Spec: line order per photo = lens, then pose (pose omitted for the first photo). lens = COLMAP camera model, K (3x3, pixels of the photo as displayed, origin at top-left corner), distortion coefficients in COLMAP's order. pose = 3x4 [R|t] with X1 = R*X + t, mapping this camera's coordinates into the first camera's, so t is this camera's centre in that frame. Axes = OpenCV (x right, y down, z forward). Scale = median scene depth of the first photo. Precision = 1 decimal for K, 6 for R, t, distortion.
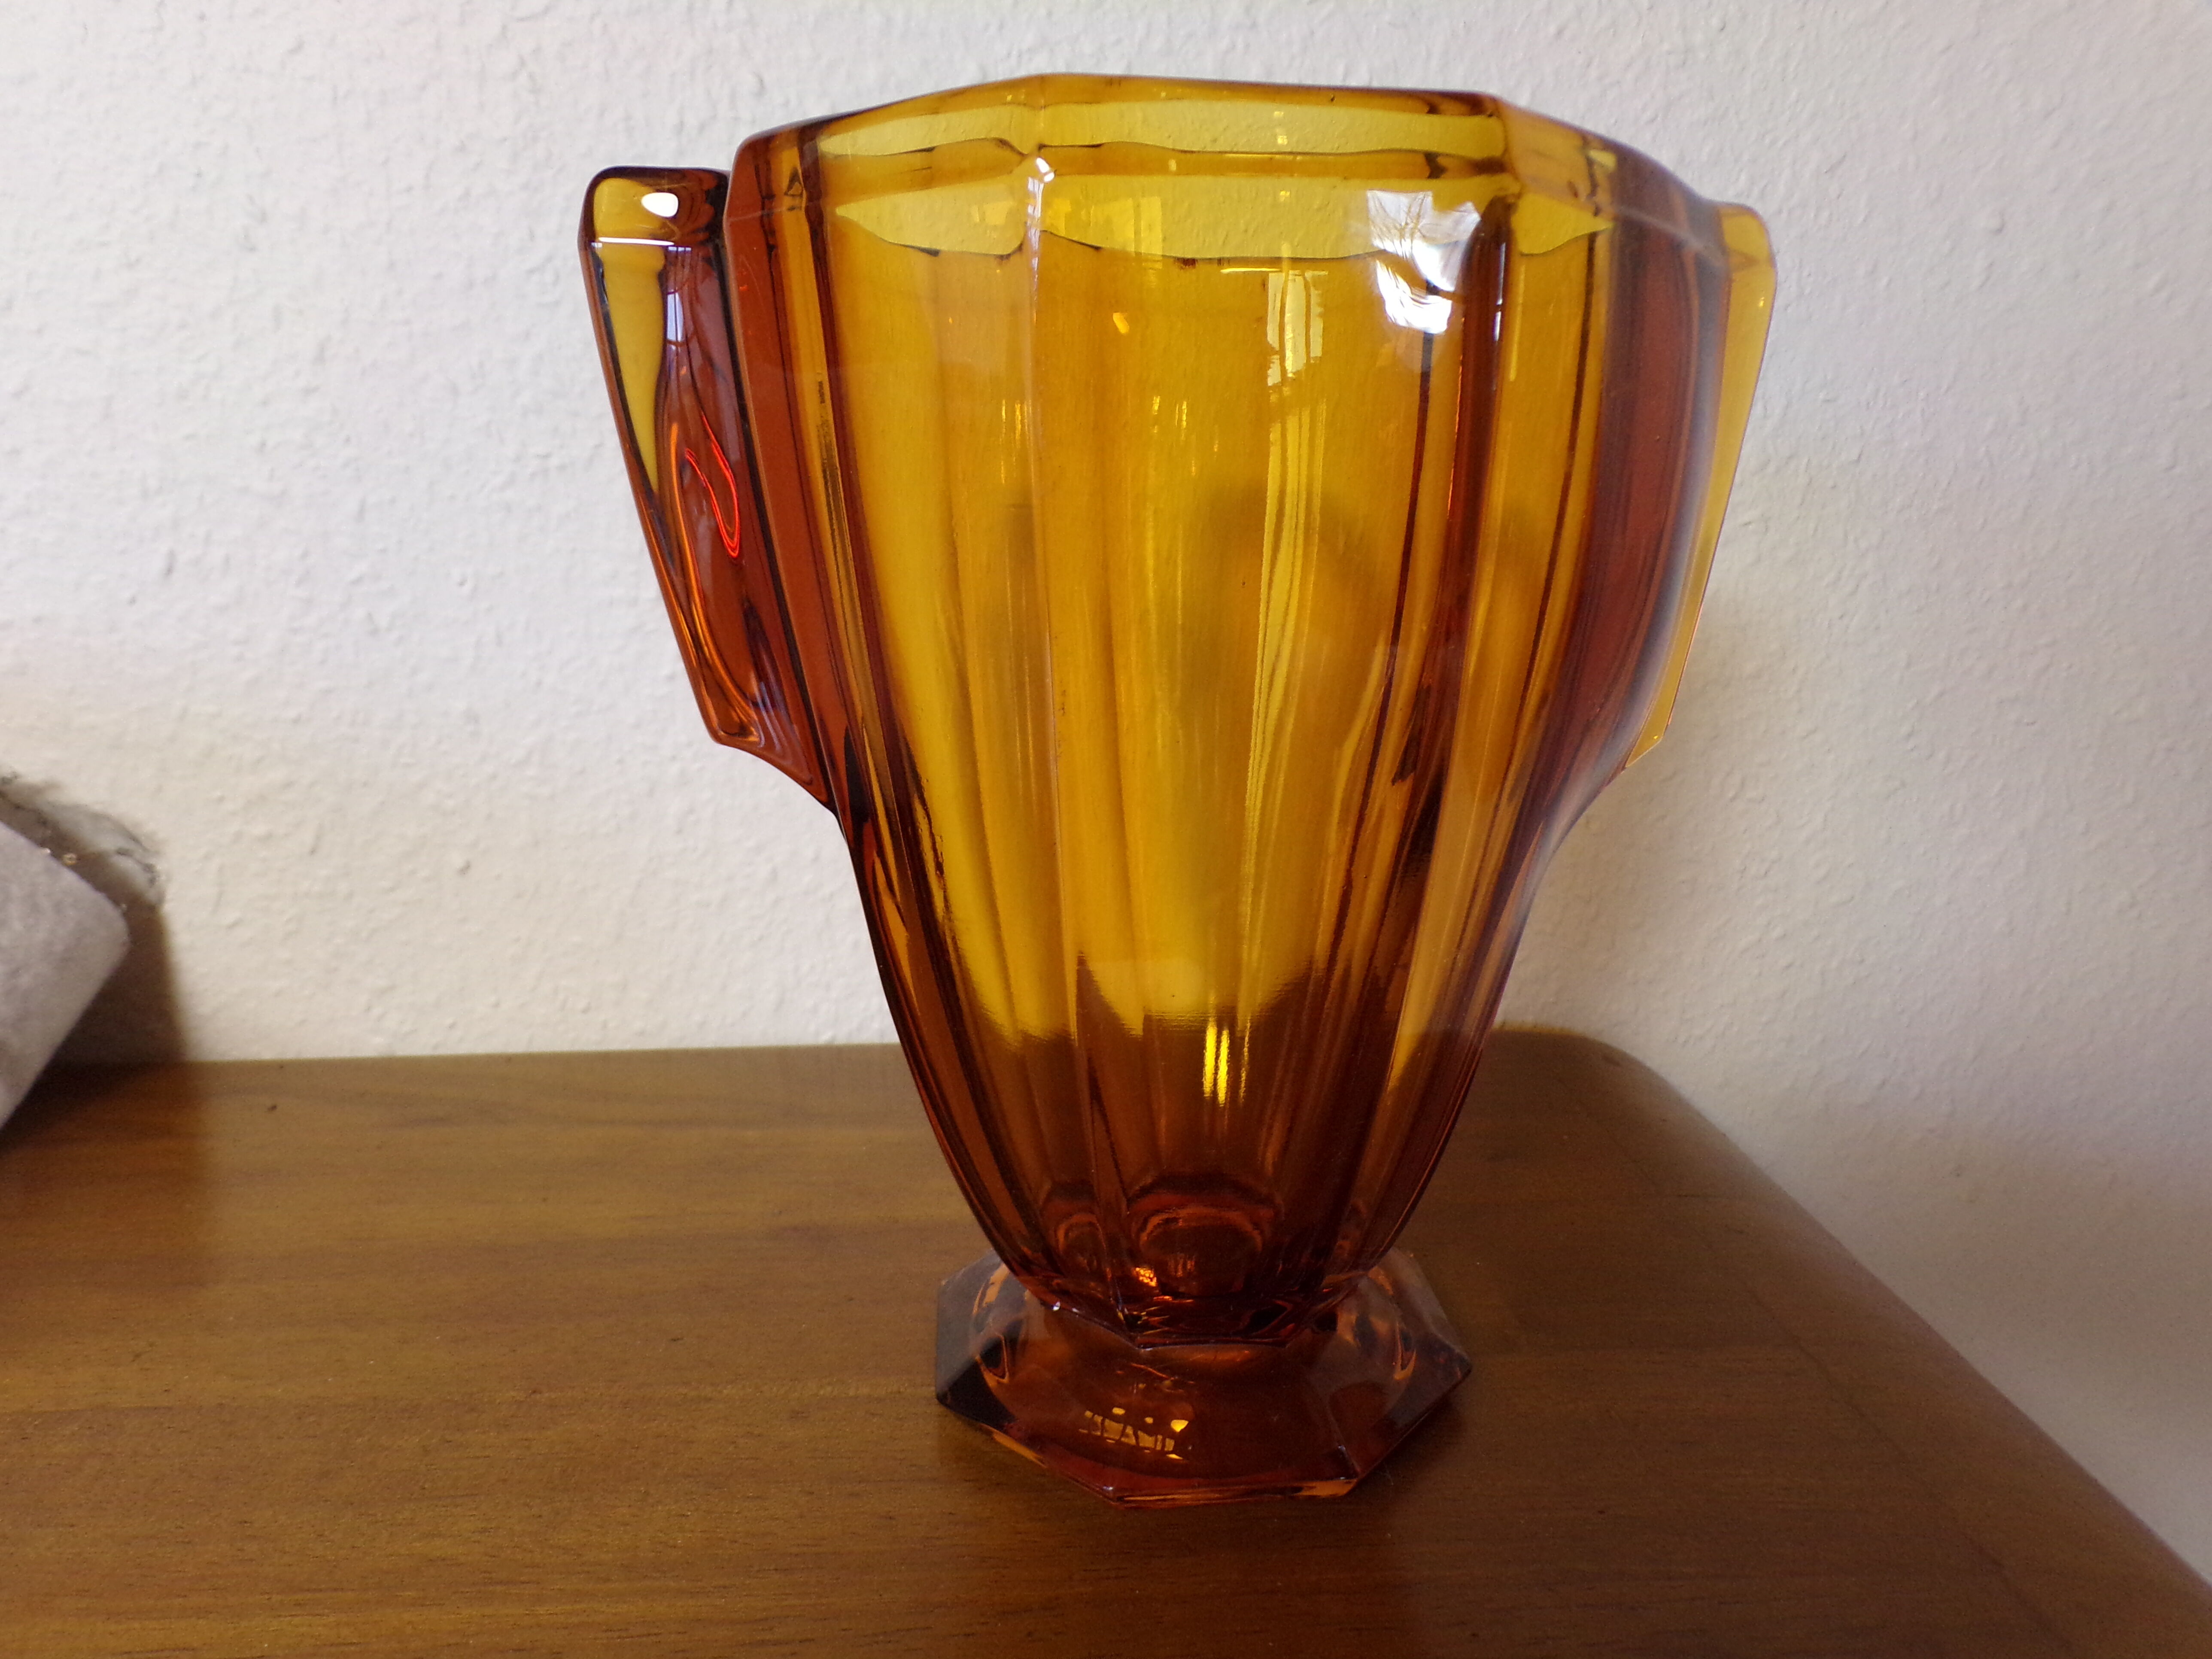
lens RADIAL K [[1478.4, 0, 1089.8], [0, 1478.4, 848.0], [0, 0, 1]] dist [0.027126, 0.013835]
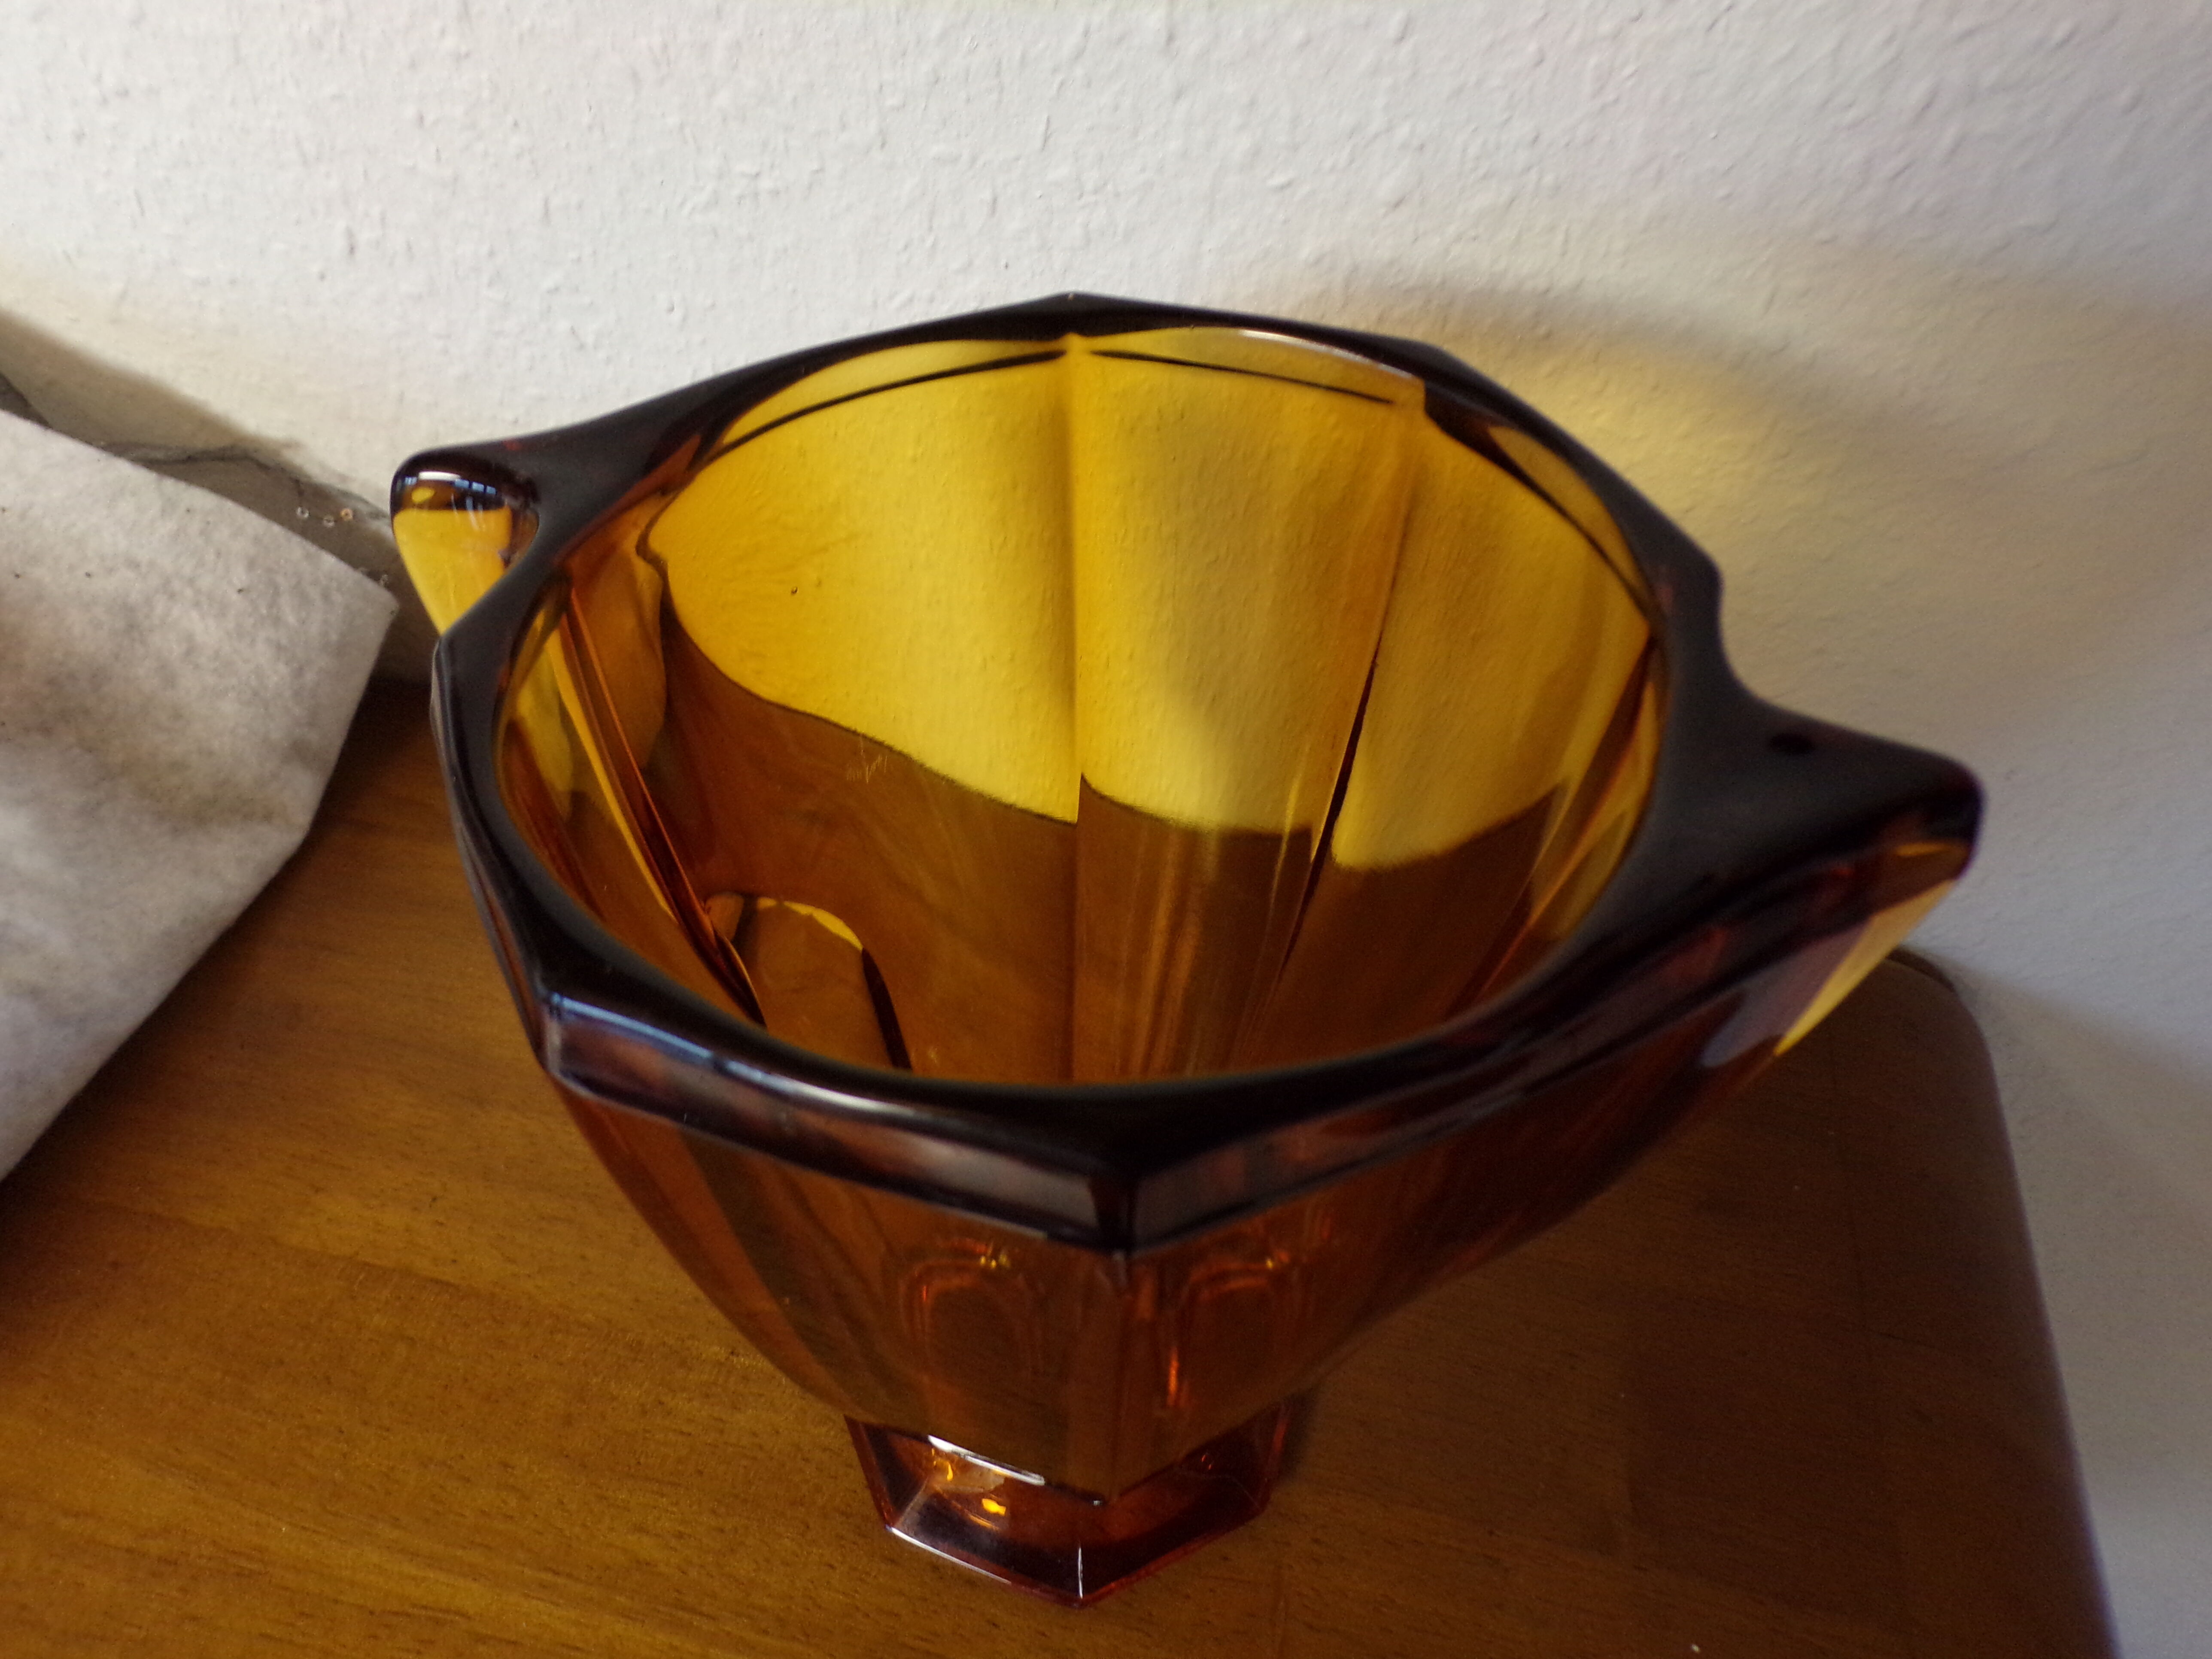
lens RADIAL K [[1478.4, 0, 1087.6], [0, 1478.4, 852.6], [0, 0, 1]] dist [0.027126, 0.013835]
pose [[0.963115, 0.217963, -0.157801, -0.005726], [-0.087215, 0.807620, 0.583219, -0.437847], [0.254563, -0.547944, 0.796840, 0.242983]]
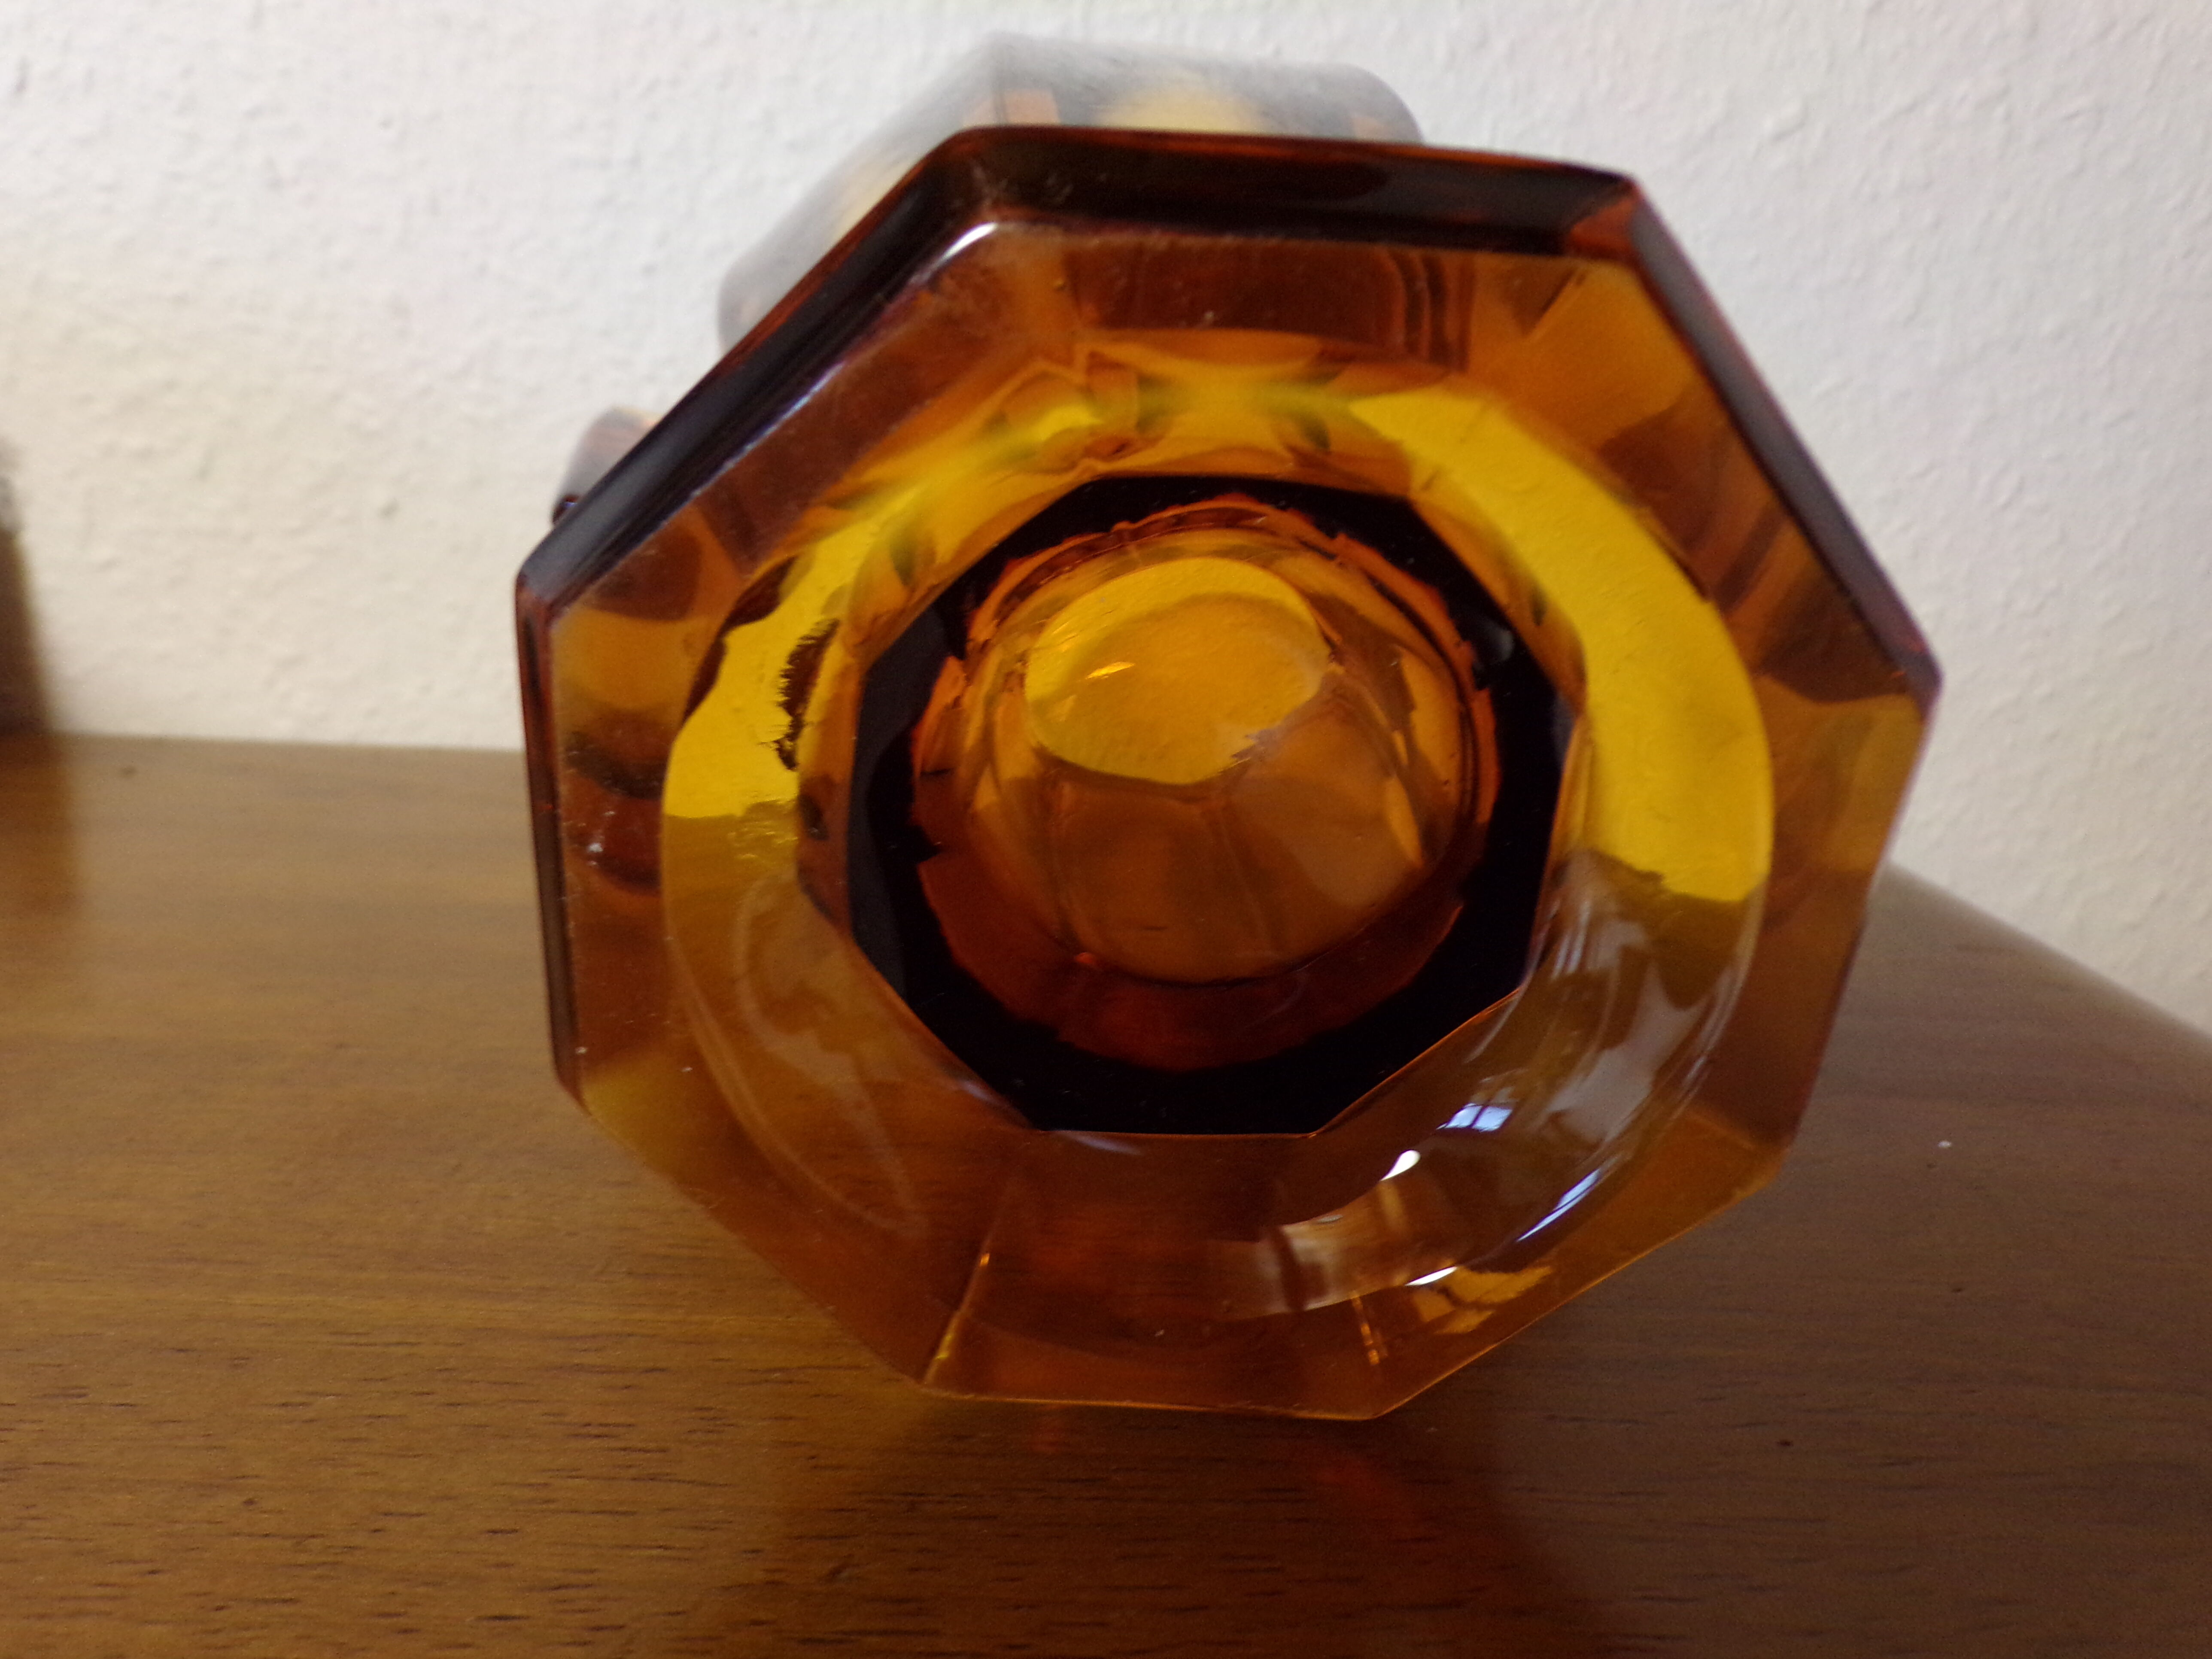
lens RADIAL K [[1478.4, 0, 1087.1], [0, 1478.4, 837.4], [0, 0, 1]] dist [0.027126, 0.013835]
pose [[0.997612, 0.055289, -0.041400, -0.000673], [-0.053831, 0.997917, 0.035559, 0.149708], [0.043280, -0.033245, 0.998510, 0.216824]]
